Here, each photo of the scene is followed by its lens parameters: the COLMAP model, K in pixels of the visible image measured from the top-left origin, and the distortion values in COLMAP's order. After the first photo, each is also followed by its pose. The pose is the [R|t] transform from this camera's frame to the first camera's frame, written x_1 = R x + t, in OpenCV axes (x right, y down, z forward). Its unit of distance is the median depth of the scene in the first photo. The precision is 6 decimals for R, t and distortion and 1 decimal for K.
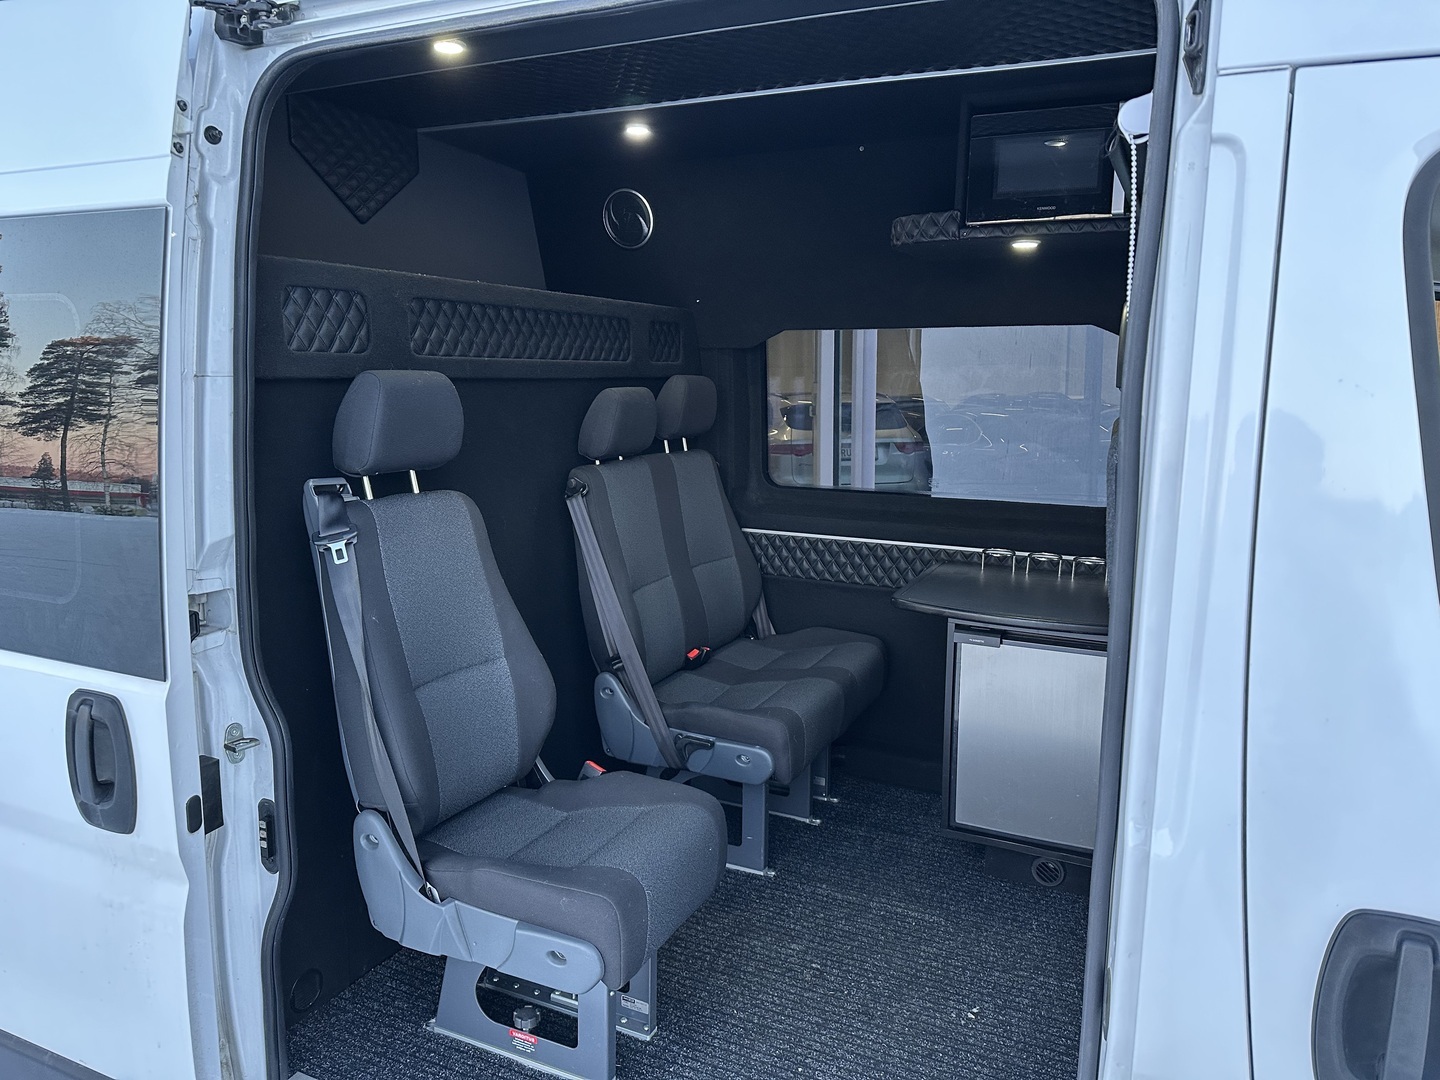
lens RADIAL K [[982.8, 0, 720.4], [0, 982.8, 518.0], [0, 0, 1]] dist [0.083360, -0.069800]
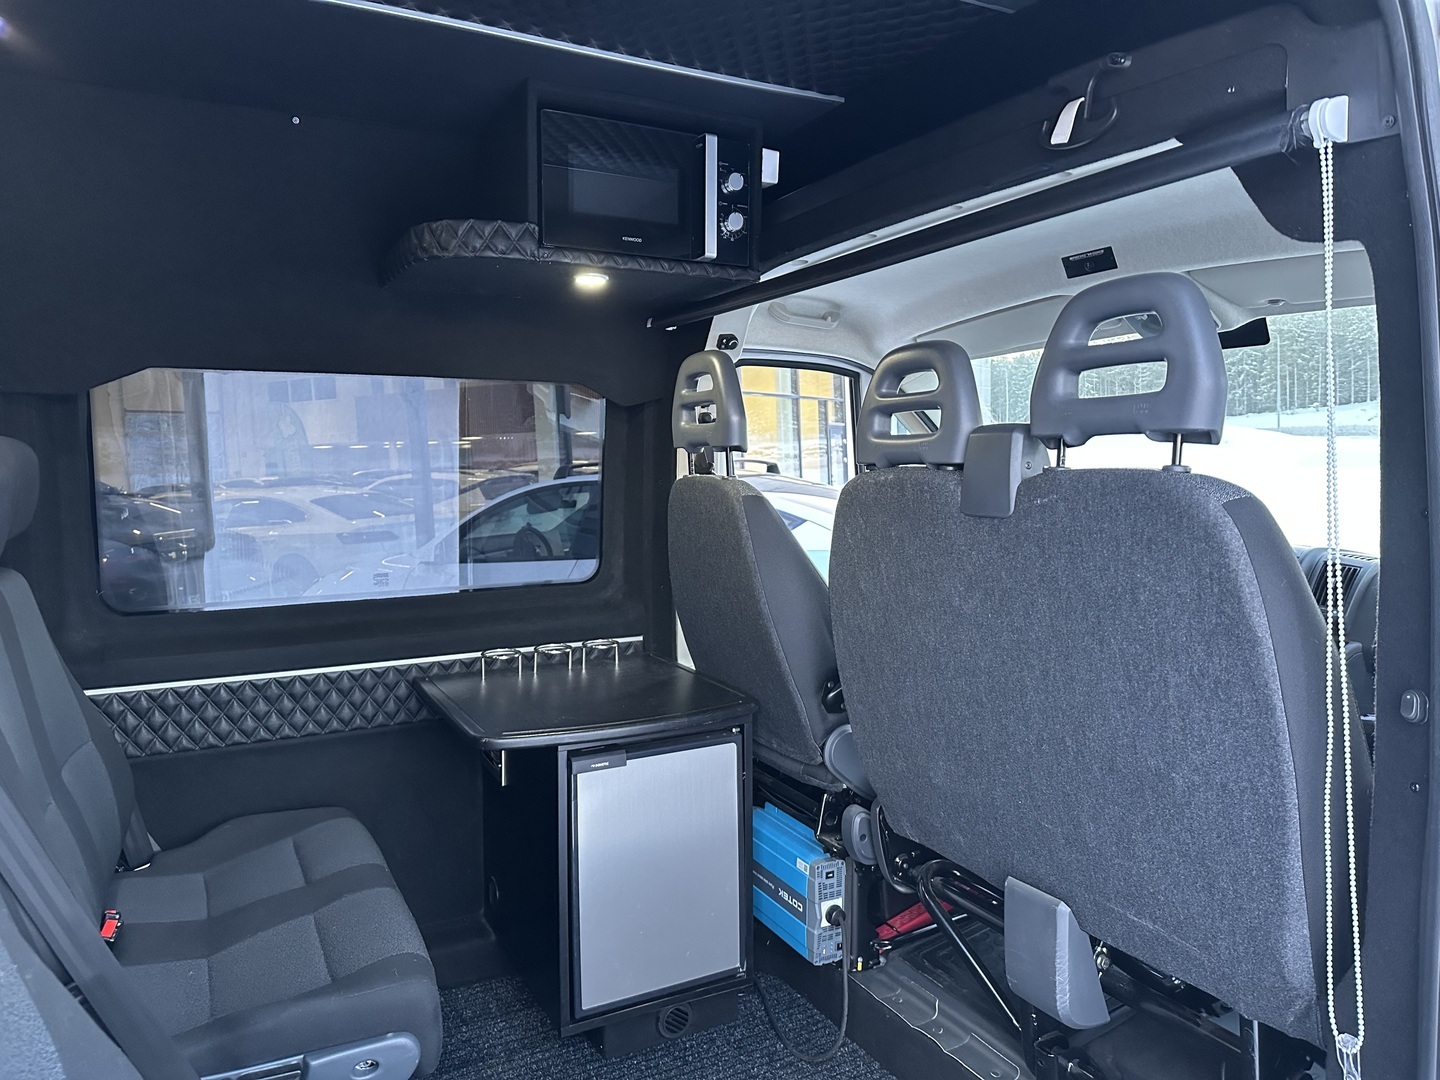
lens RADIAL K [[982.8, 0, 720.4], [0, 982.8, 518.0], [0, 0, 1]] dist [0.083360, -0.069800]
pose [[0.604954, -0.057484, 0.794183, -0.256448], [0.131313, 0.990937, -0.028300, -0.030426], [-0.785358, 0.121407, 0.607019, 0.359382]]
